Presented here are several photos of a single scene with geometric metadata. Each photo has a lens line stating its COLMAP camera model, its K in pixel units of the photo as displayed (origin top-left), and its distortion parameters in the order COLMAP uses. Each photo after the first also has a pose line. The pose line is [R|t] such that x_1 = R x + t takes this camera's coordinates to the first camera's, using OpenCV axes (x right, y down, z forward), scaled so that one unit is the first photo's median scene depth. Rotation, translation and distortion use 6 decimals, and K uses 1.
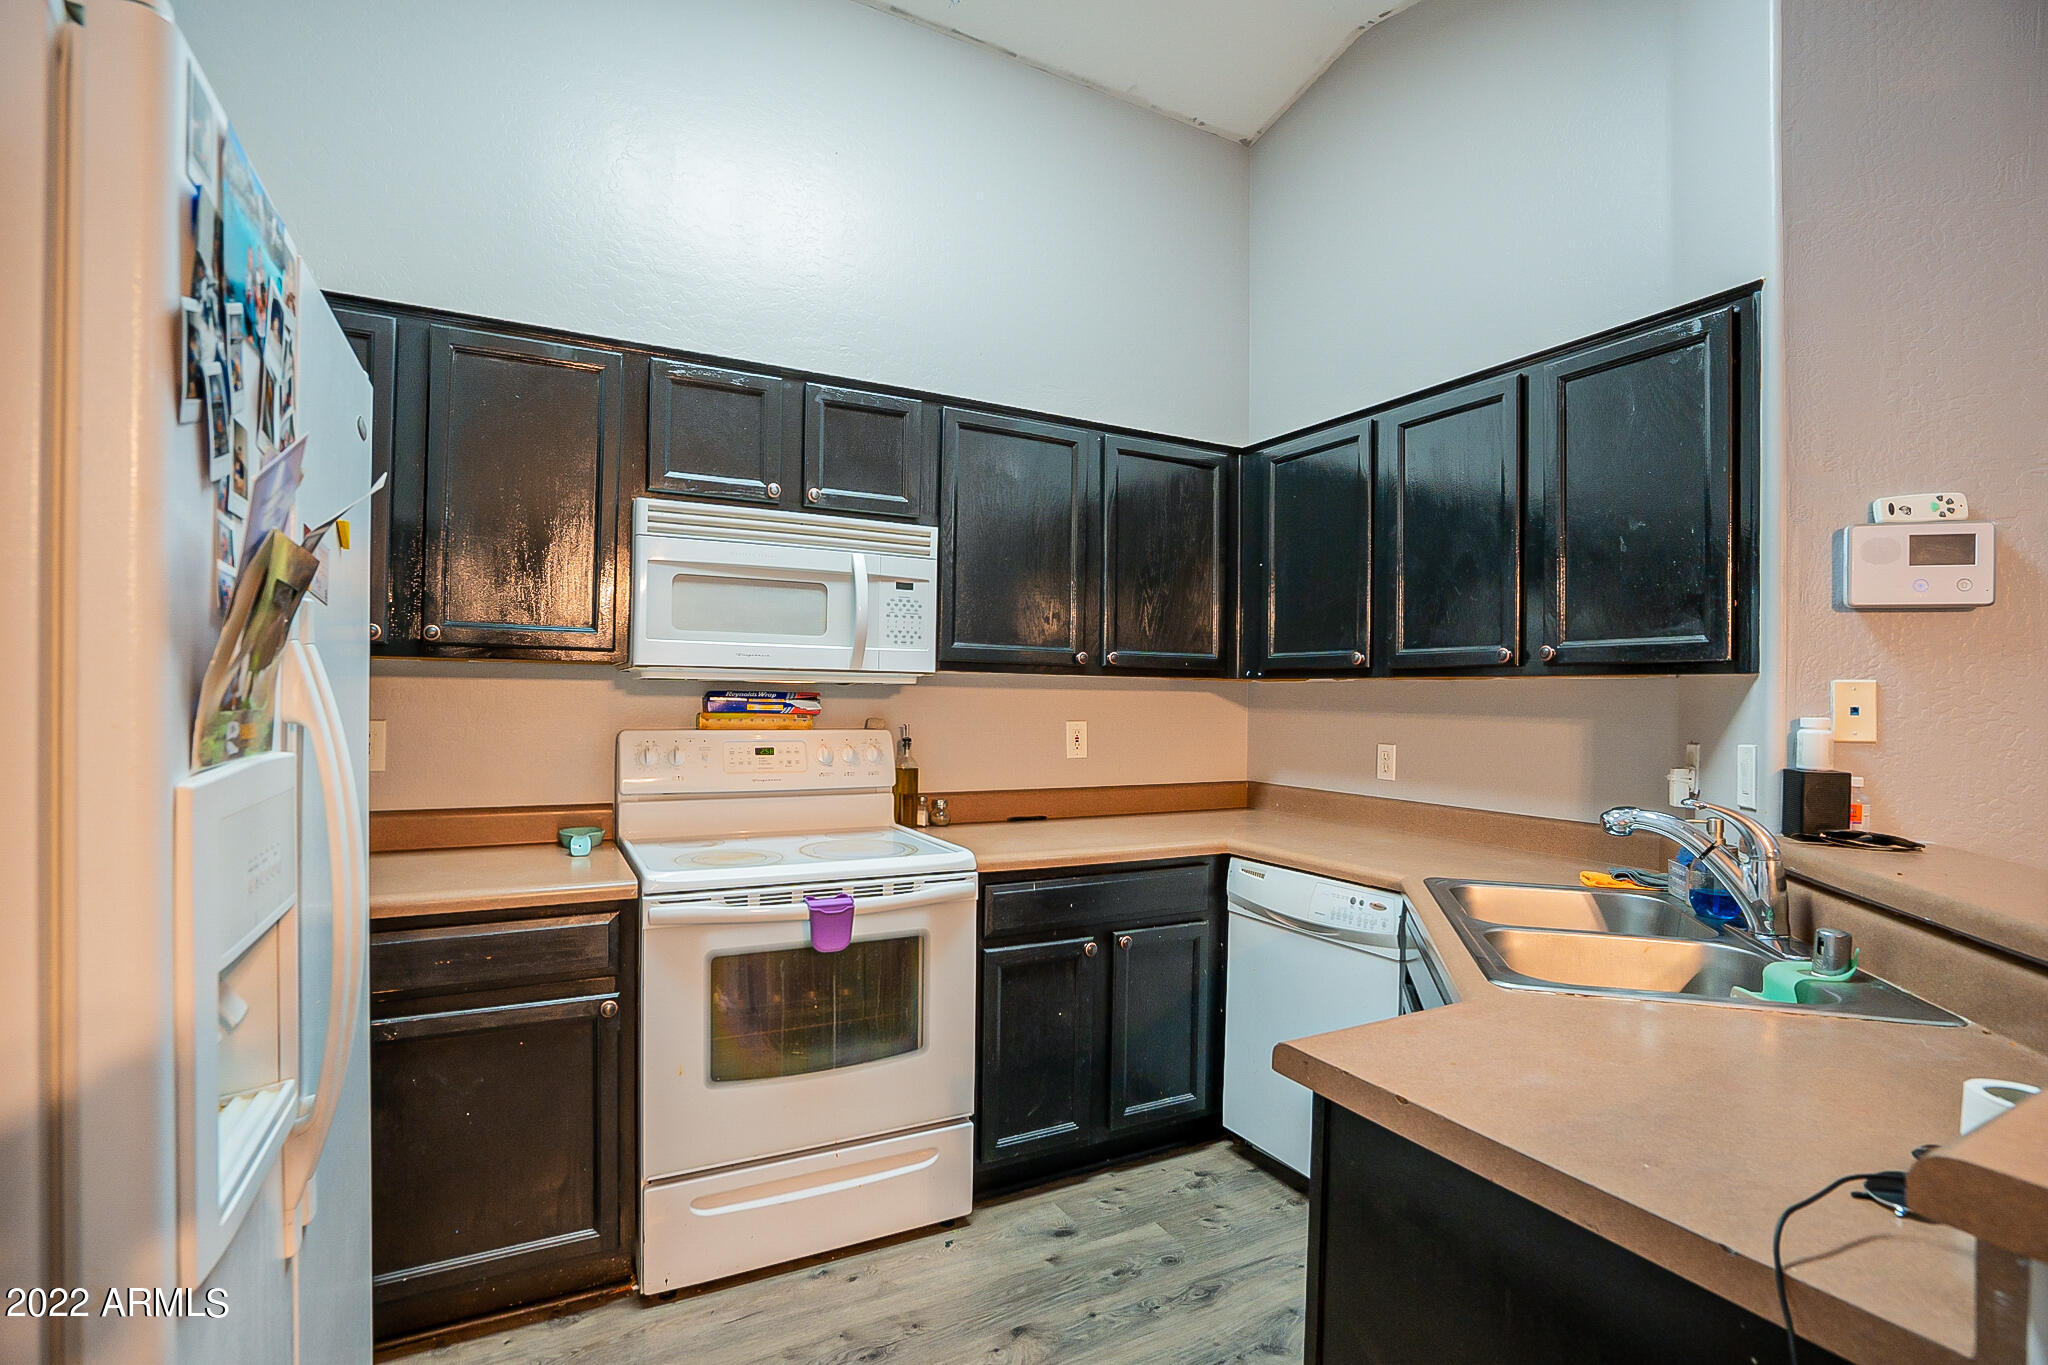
lens RADIAL K [[956.7, 0, 1026.9], [0, 956.7, 703.0], [0, 0, 1]] dist [-0.057652, 0.022541]
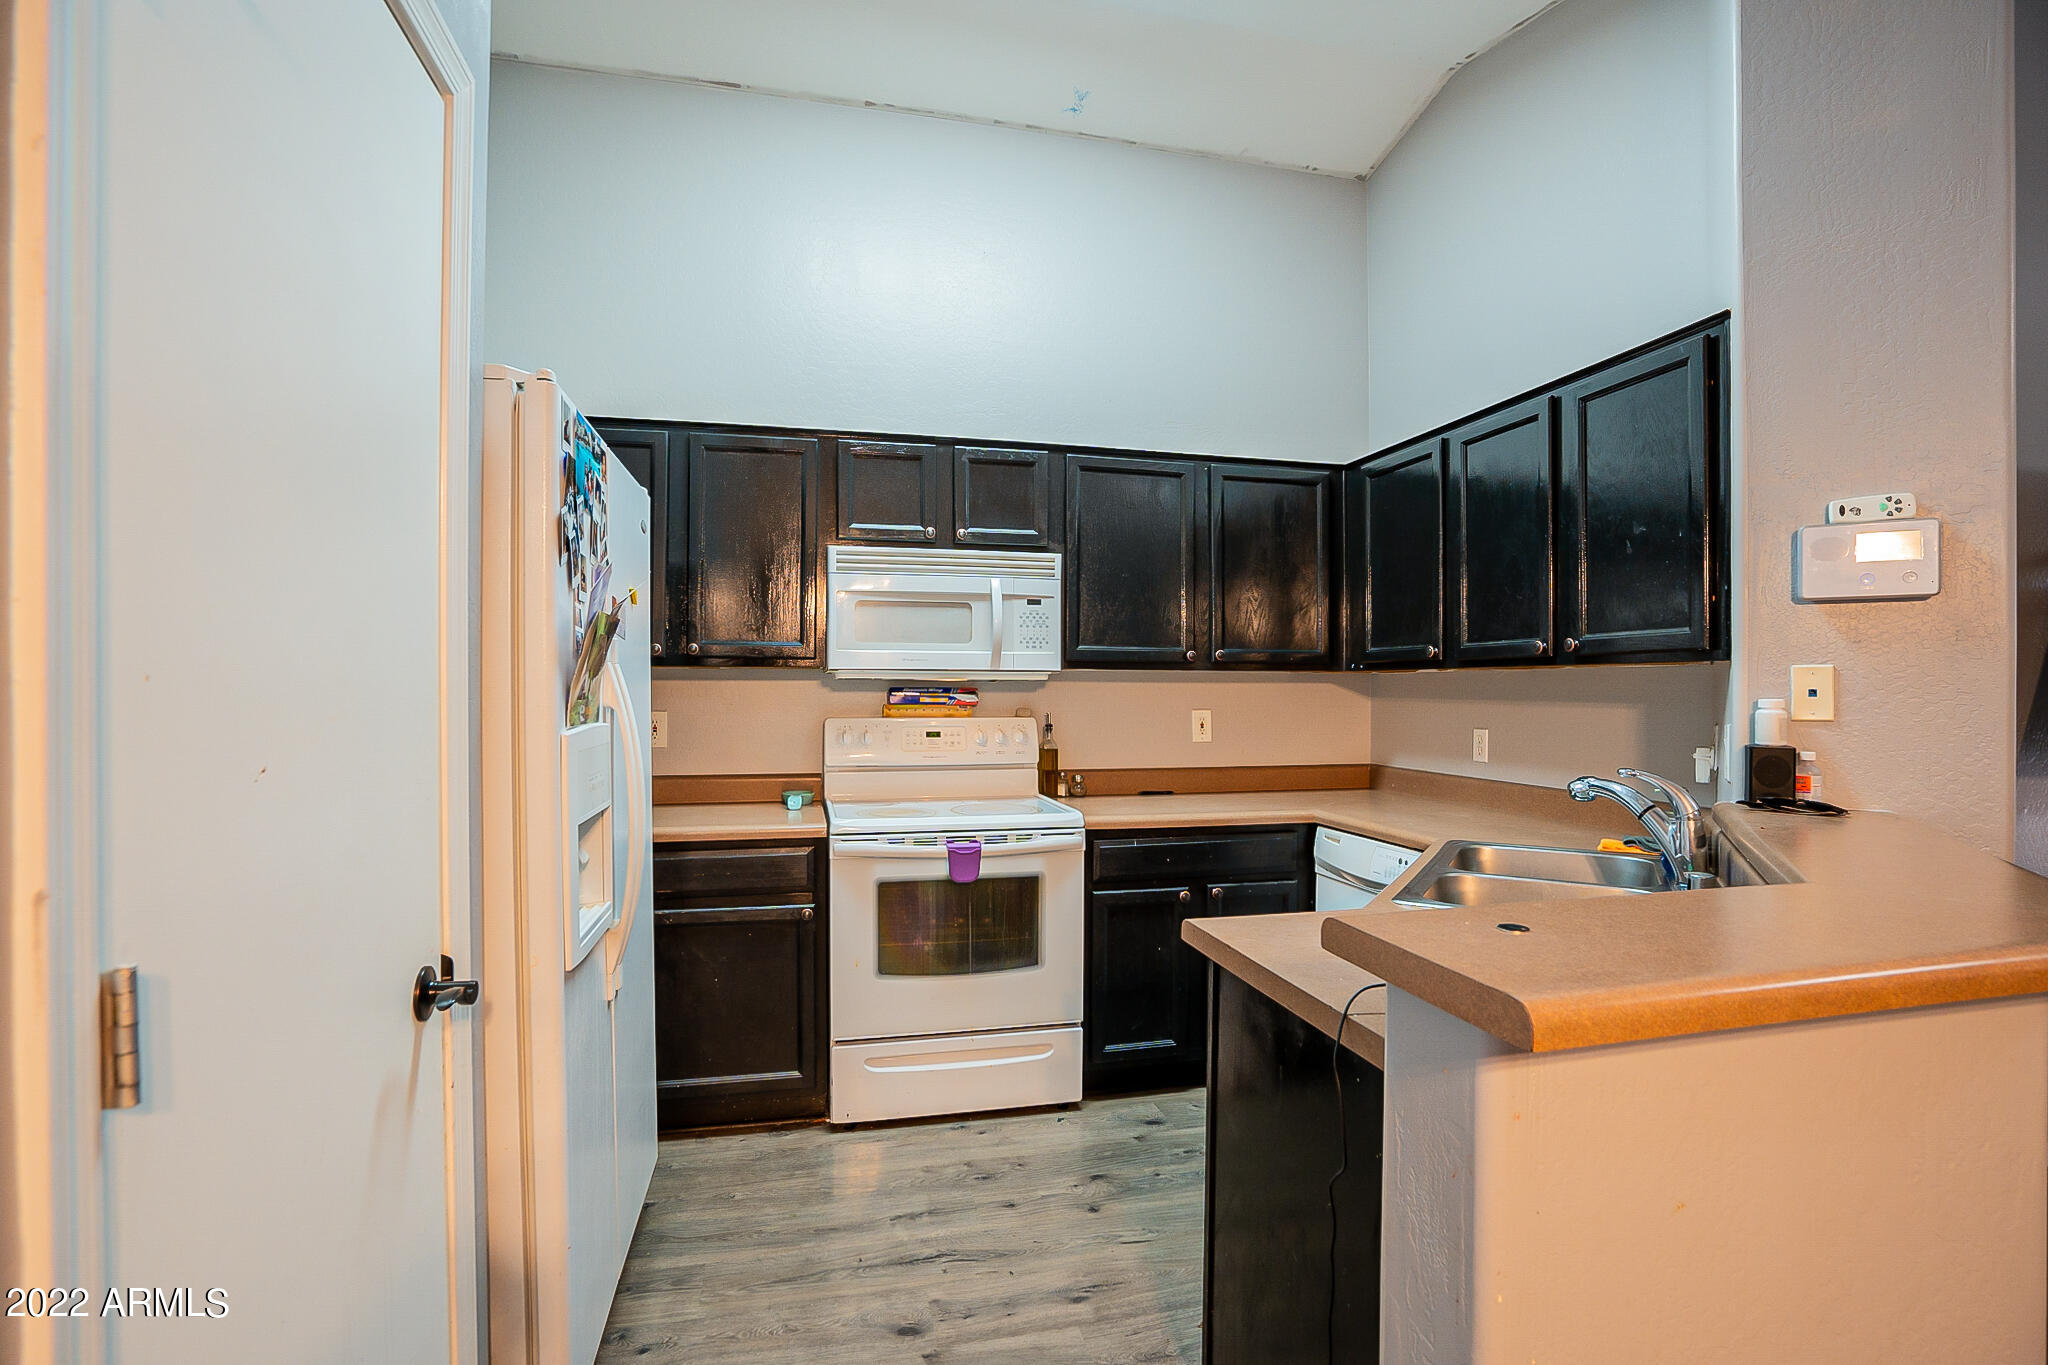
lens RADIAL K [[954.6, 0, 1018.6], [0, 954.6, 705.2], [0, 0, 1]] dist [-0.059442, 0.023297]
pose [[0.966503, -0.007671, -0.256540, 0.187189], [0.009621, 0.999934, 0.006348, 0.005329], [0.256474, -0.008603, 0.966513, -0.235805]]
